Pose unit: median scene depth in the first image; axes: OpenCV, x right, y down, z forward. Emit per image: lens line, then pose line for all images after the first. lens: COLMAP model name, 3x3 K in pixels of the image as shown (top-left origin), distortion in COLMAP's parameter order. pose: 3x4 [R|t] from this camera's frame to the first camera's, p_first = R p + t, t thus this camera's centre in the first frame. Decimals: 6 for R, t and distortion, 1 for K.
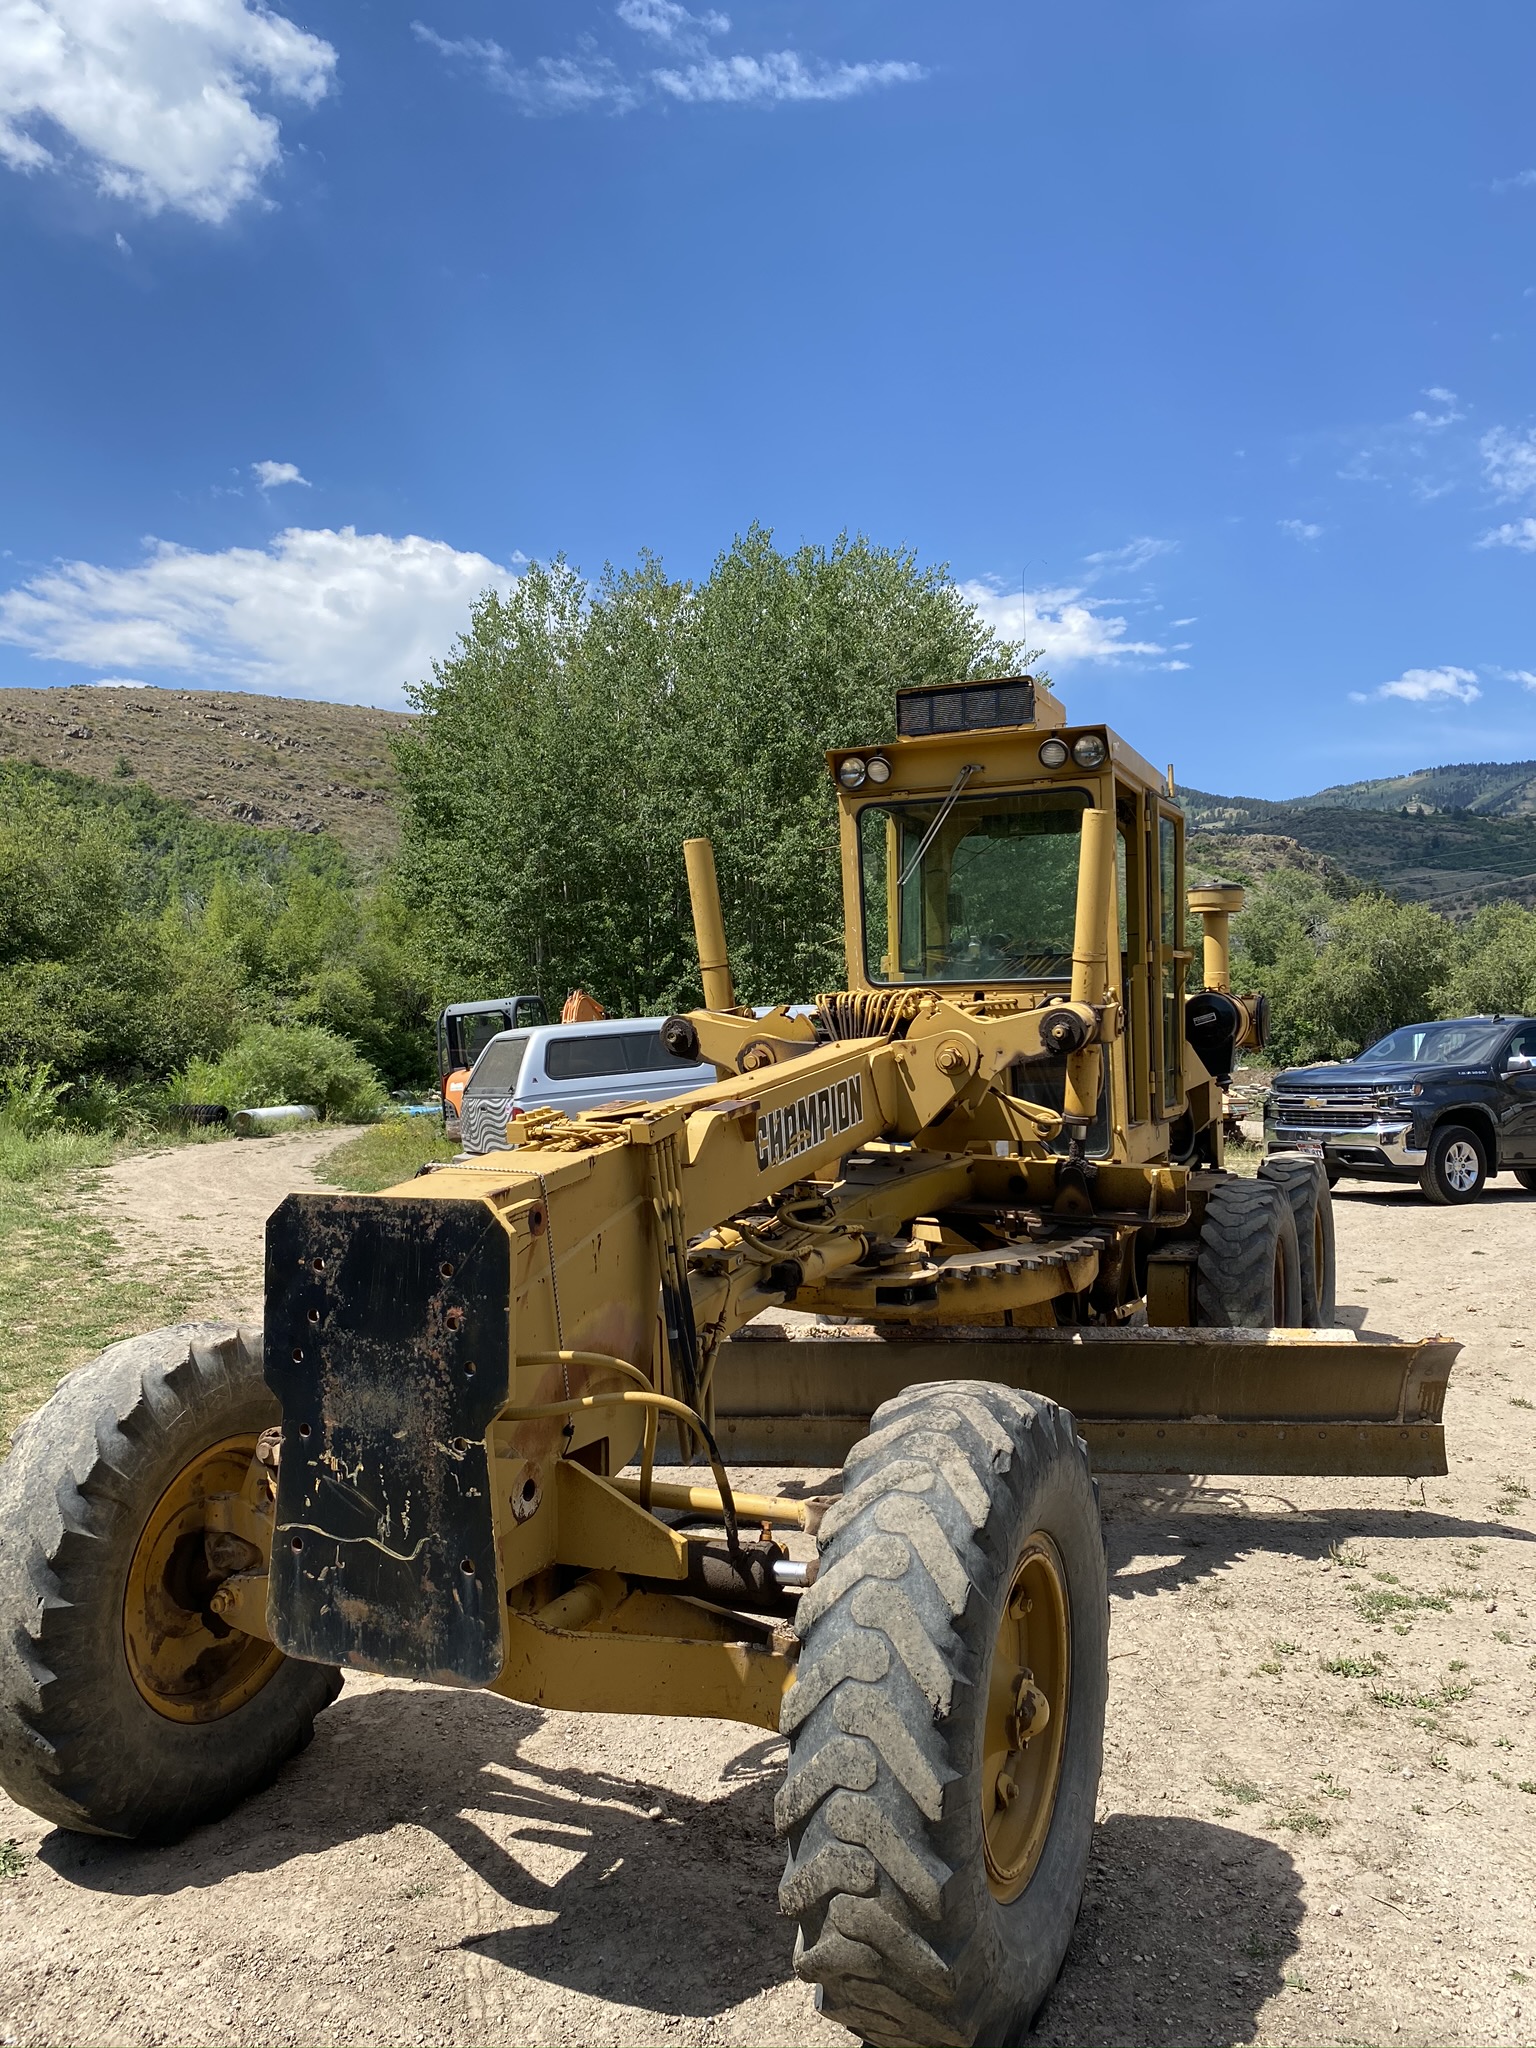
lens RADIAL K [[1566.9, 0, 768.0], [0, 1566.9, 1024.0], [0, 0, 1]] dist [0.078742, -0.116142]
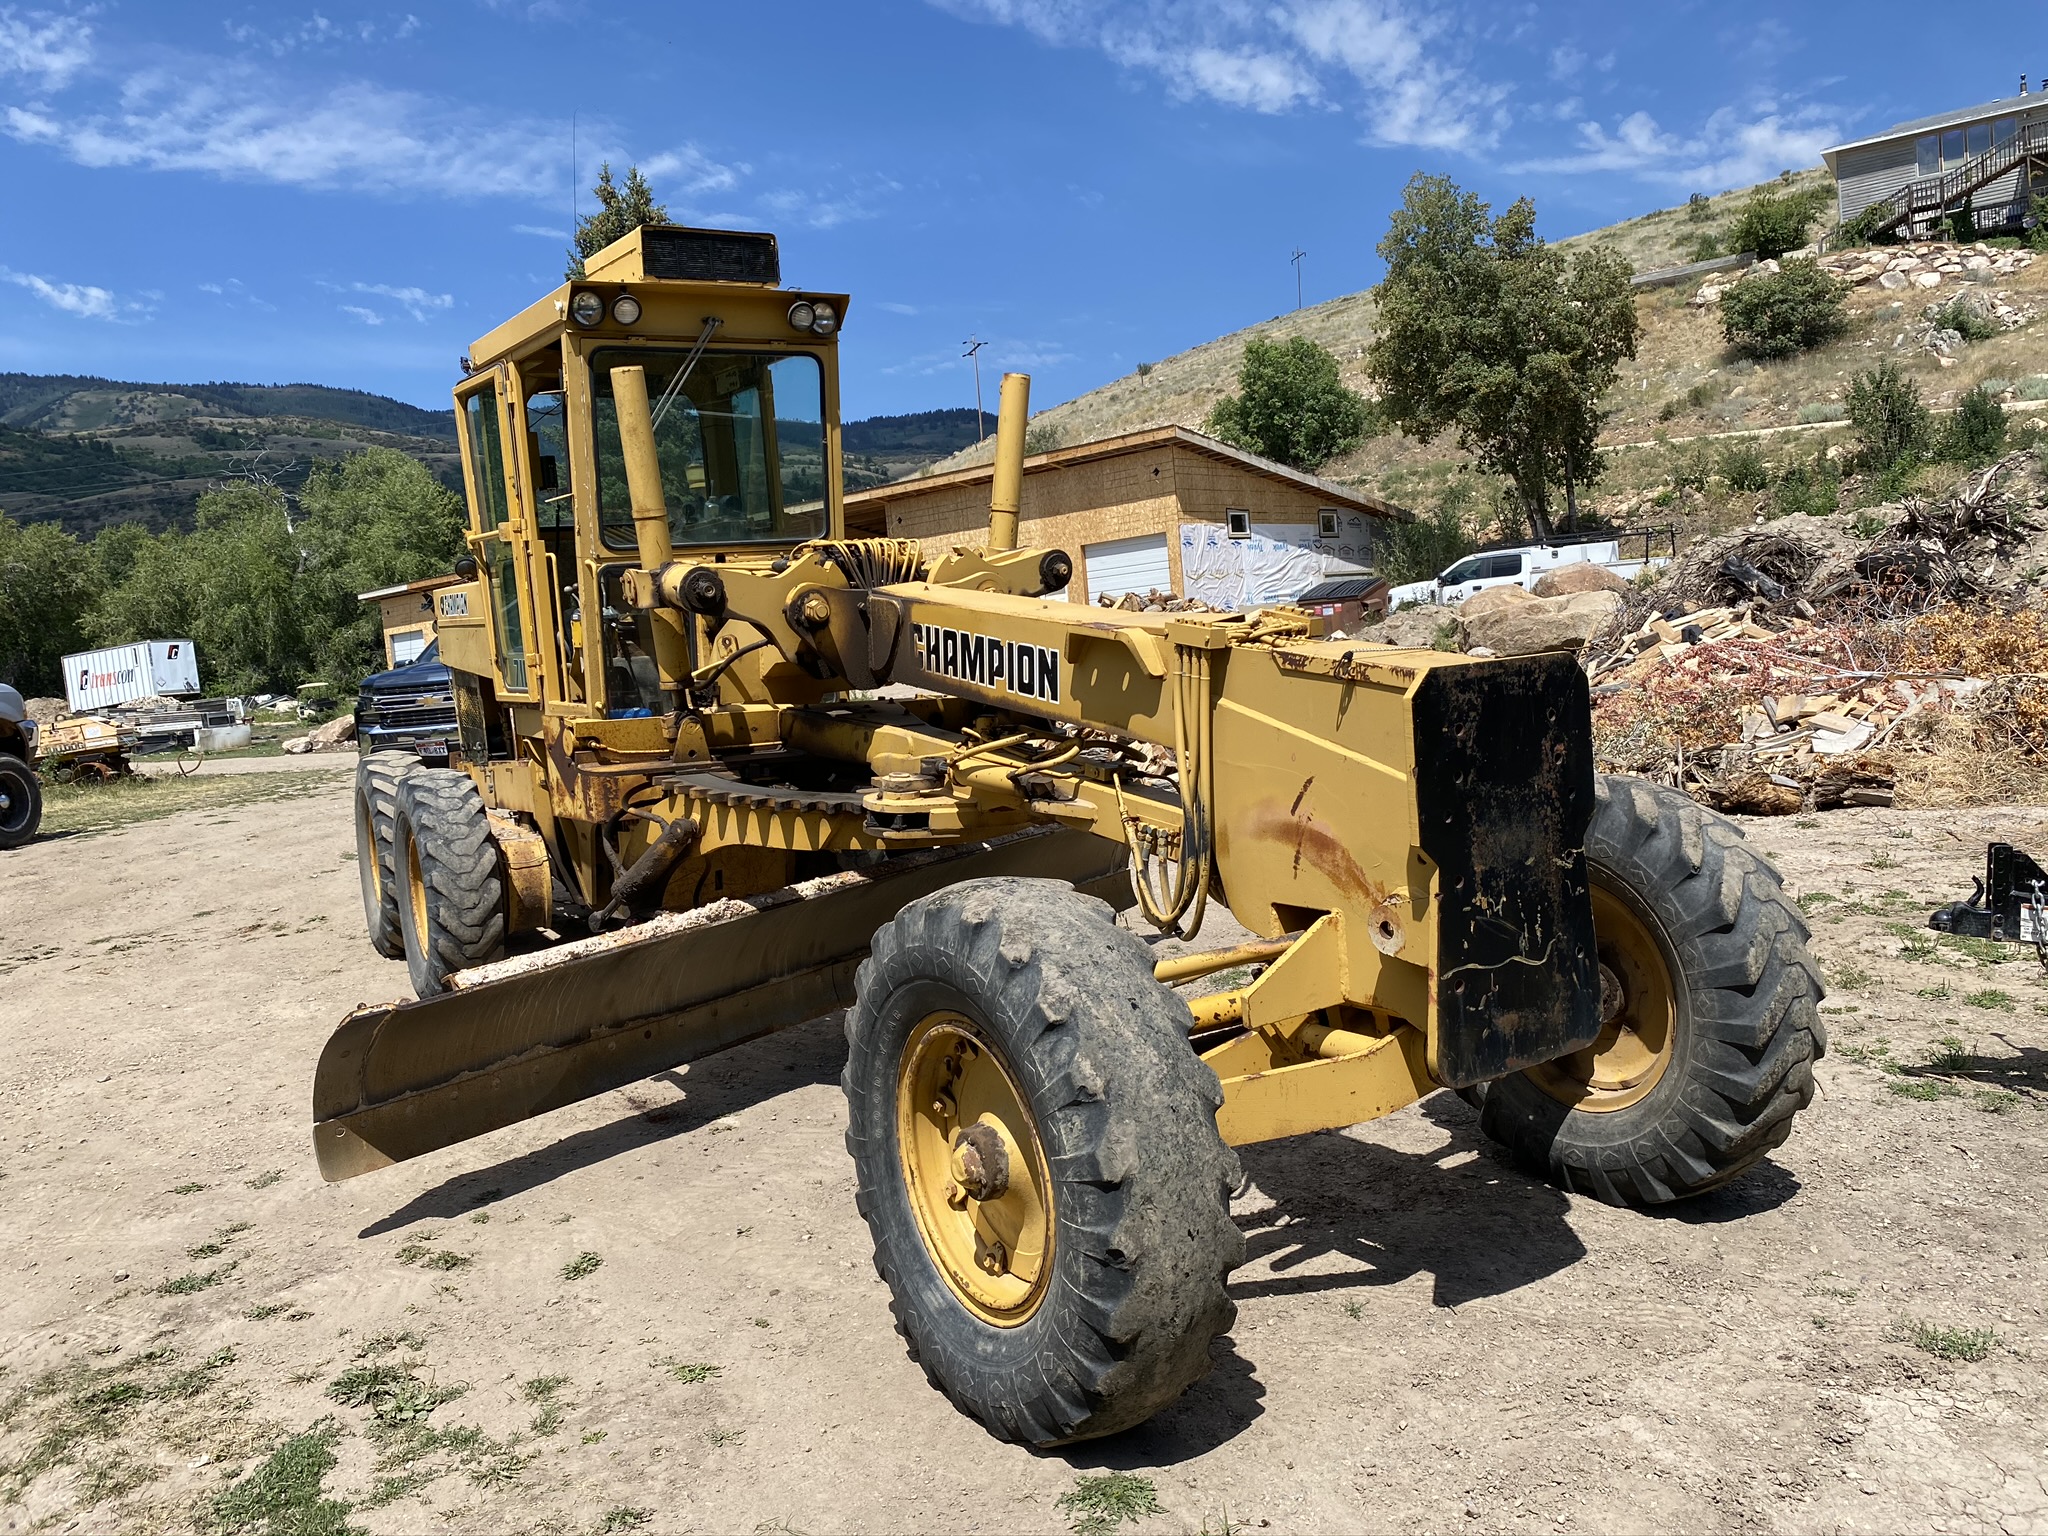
lens RADIAL K [[1566.9, 0, 1024.0], [0, 1566.9, 768.0], [0, 0, 1]] dist [0.078742, -0.116142]
pose [[0.537762, -0.115752, 0.835113, -1.352078], [0.055492, 0.993242, 0.101936, 0.052199], [-0.841268, -0.008475, 0.540551, 0.668030]]
